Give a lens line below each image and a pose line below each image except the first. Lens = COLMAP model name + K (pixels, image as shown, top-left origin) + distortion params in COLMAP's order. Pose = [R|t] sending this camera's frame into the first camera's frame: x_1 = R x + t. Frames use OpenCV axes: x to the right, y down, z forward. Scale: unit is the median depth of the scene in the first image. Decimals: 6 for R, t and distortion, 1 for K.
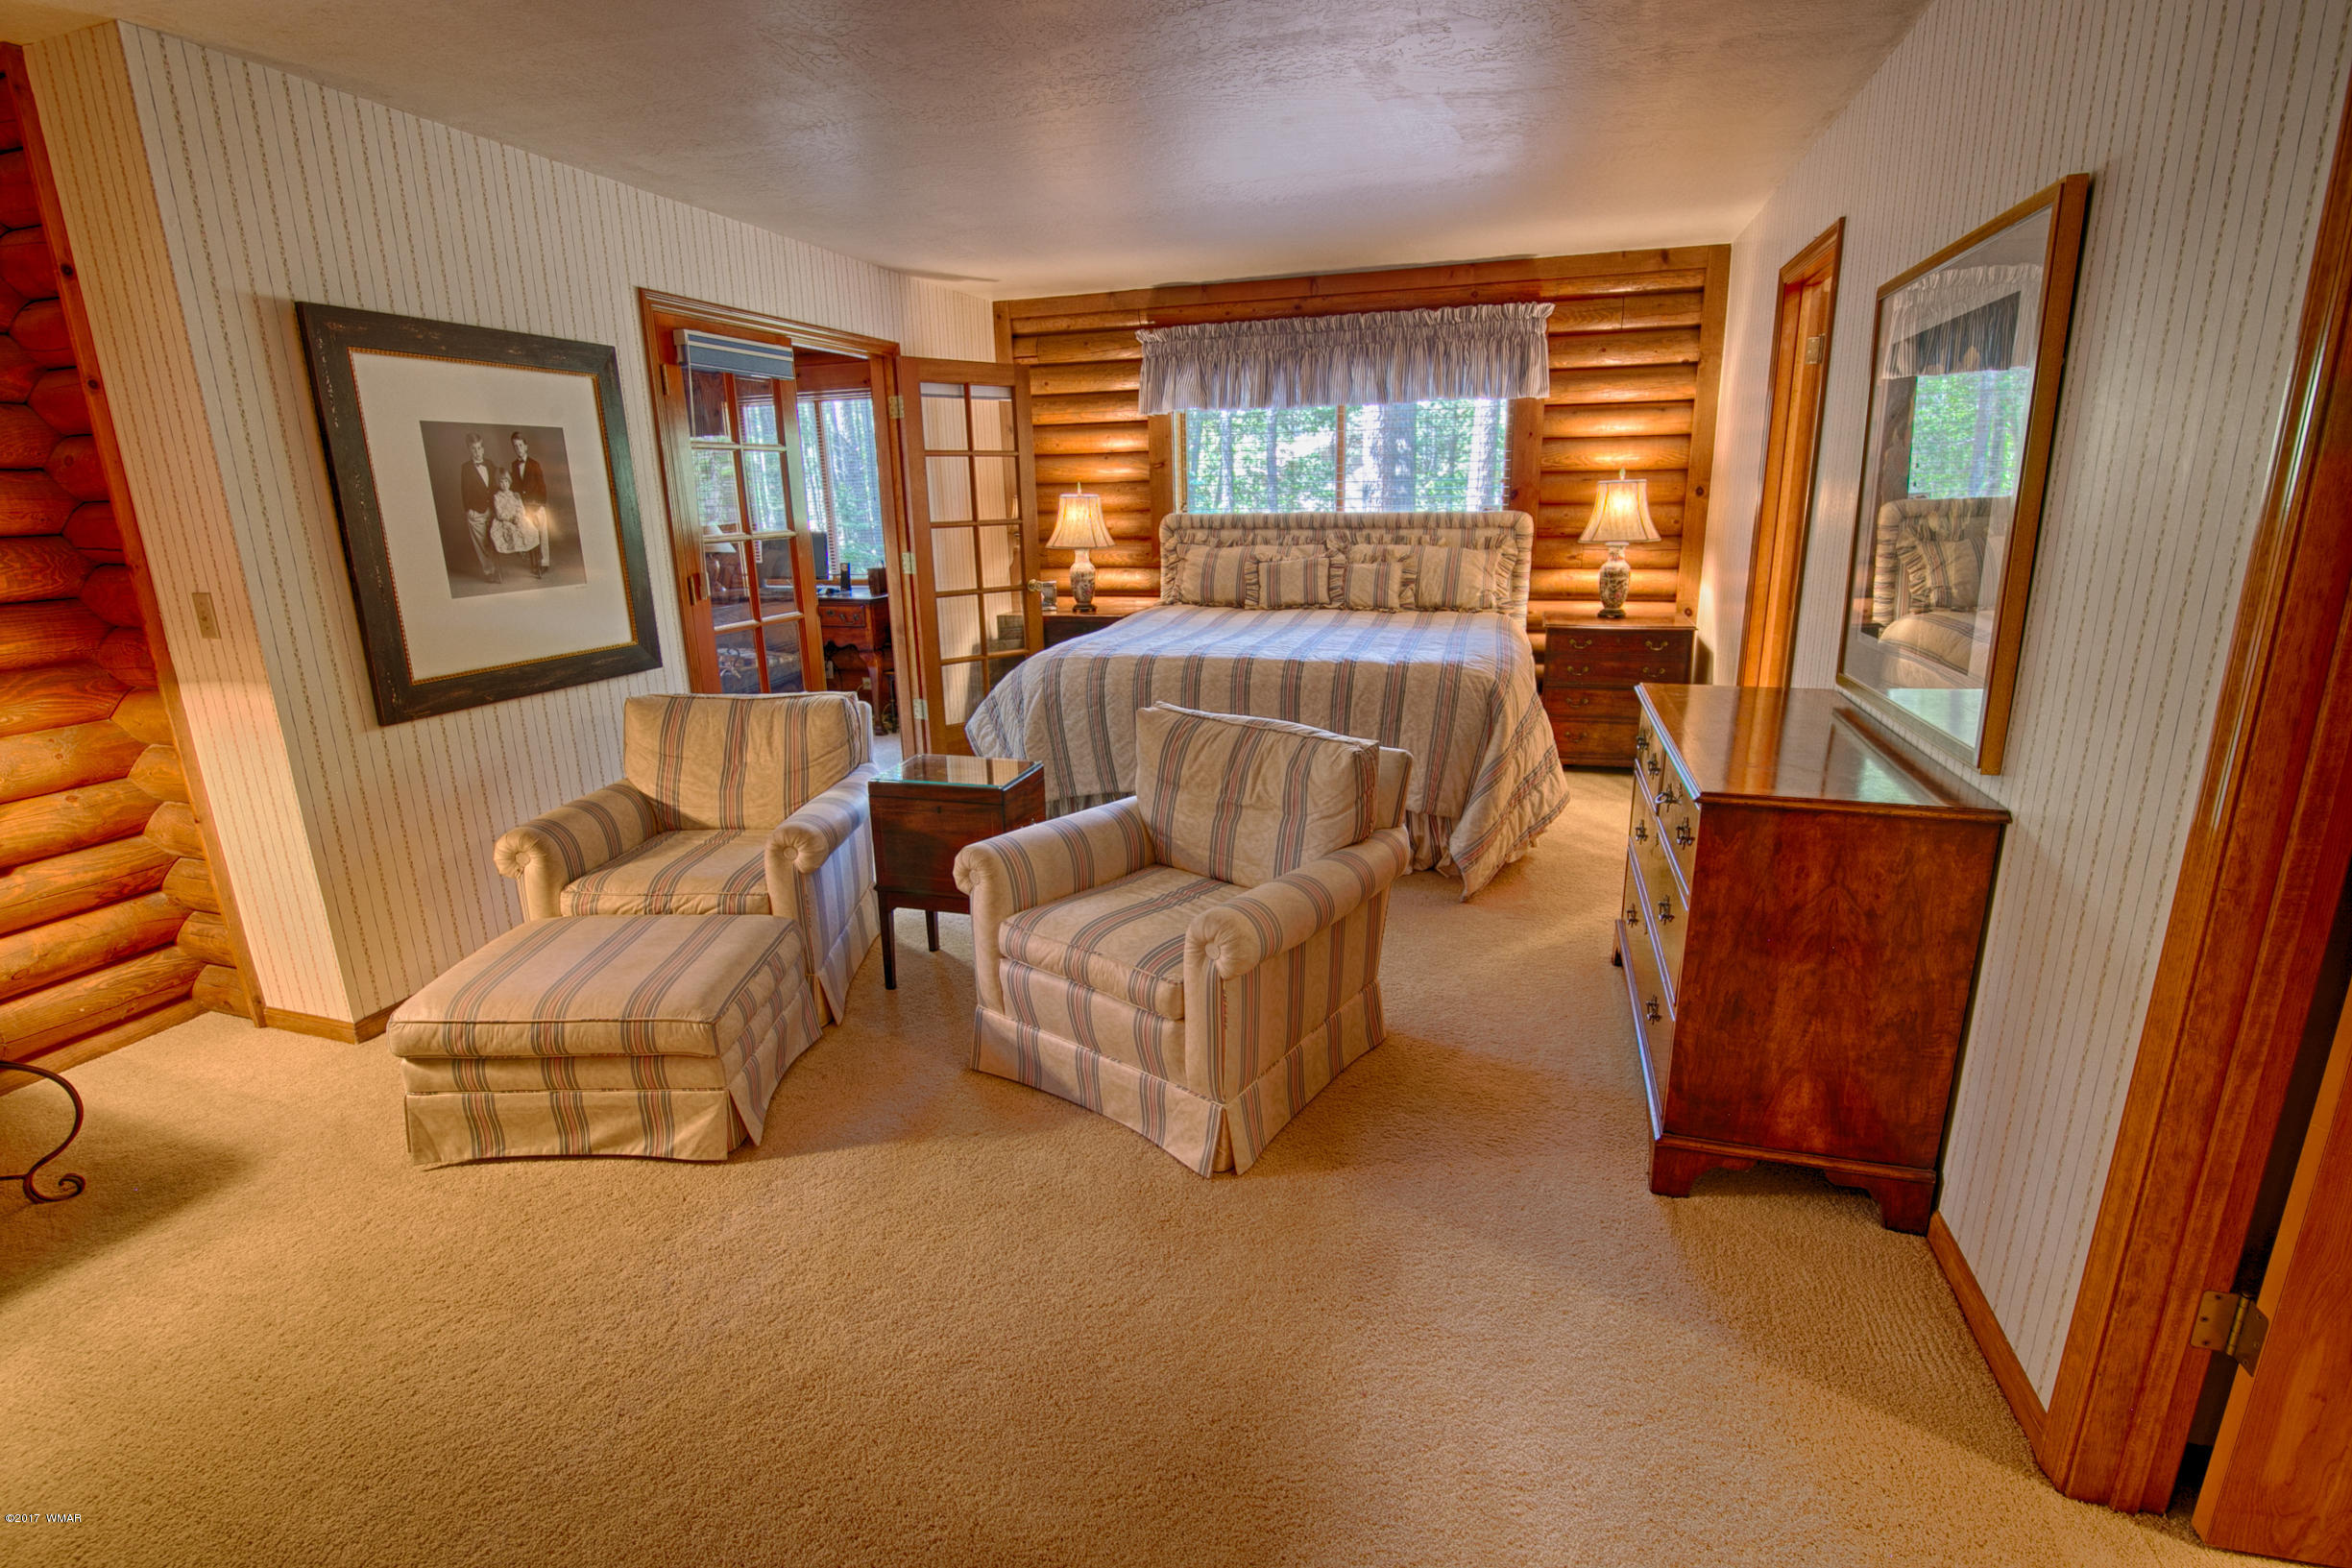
lens RADIAL K [[1089.1, 0, 1156.1], [0, 1089.1, 776.7], [0, 0, 1]] dist [-0.017321, 0.001723]
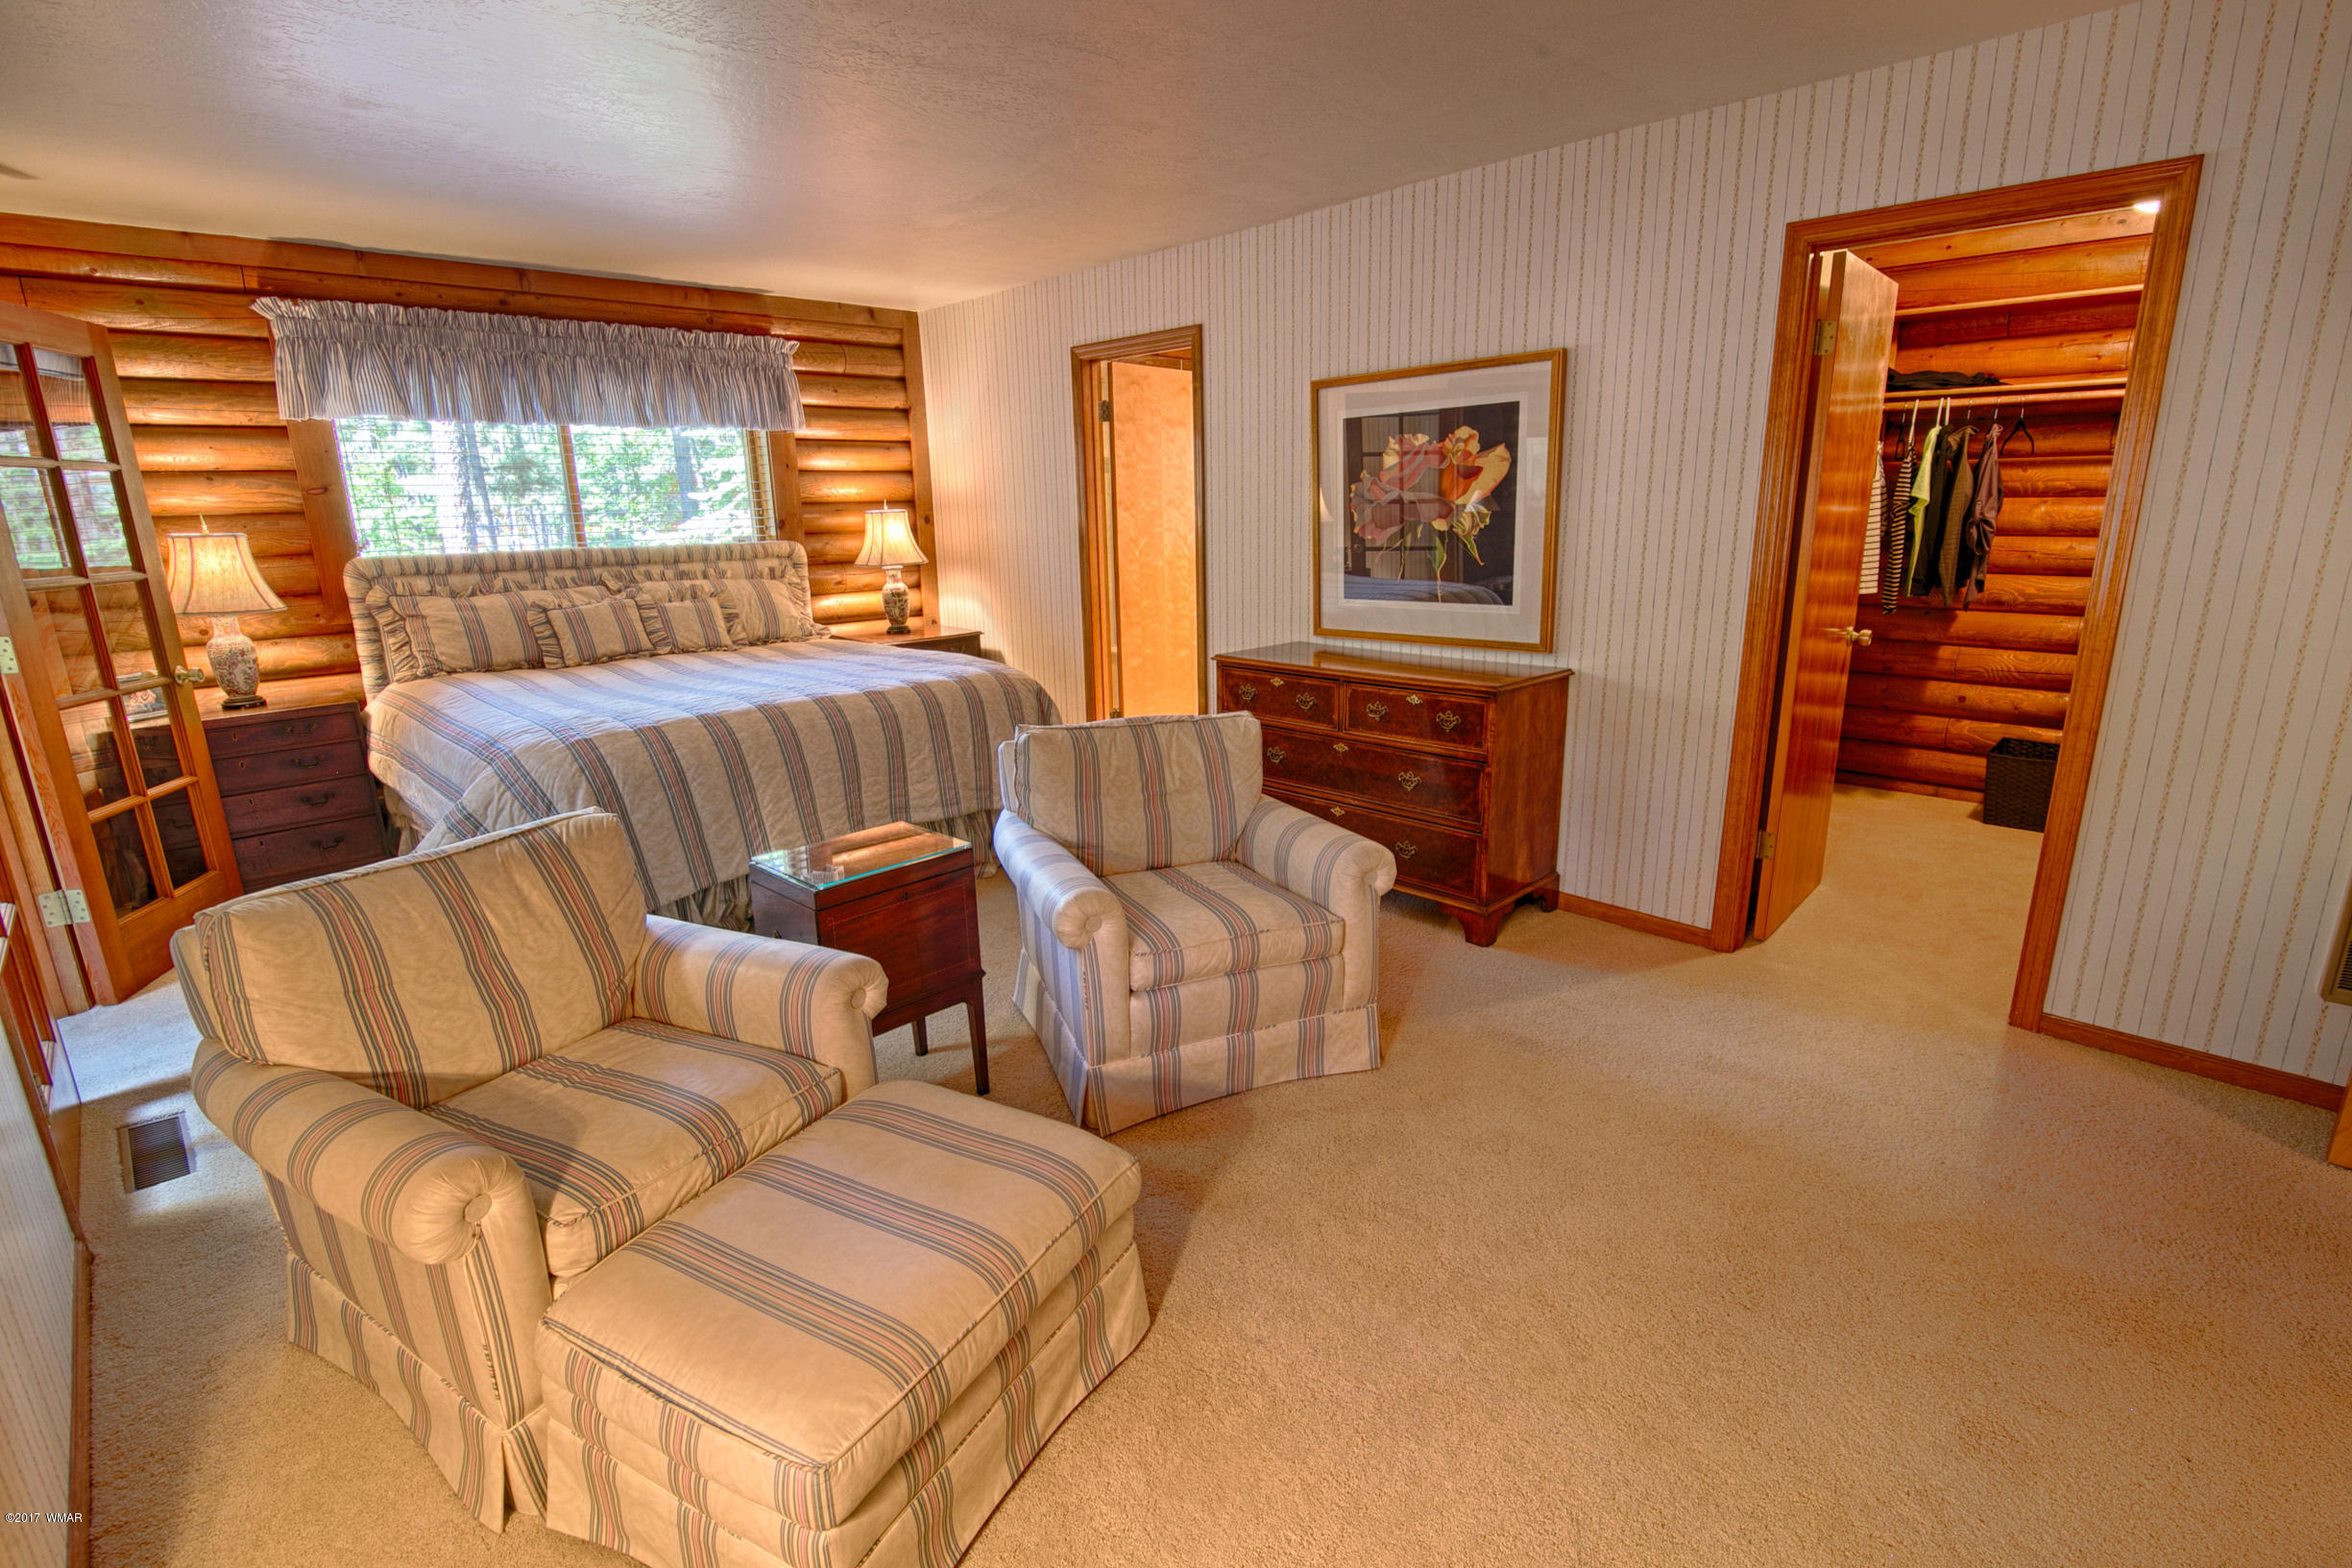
lens RADIAL K [[1089.1, 0, 1174.3], [0, 1089.1, 779.2], [0, 0, 1]] dist [-0.017321, 0.001723]
pose [[0.468650, -0.206011, 0.859027, -0.417722], [0.236226, 0.966240, 0.102847, -0.048127], [-0.851214, 0.154726, 0.501493, 0.217353]]
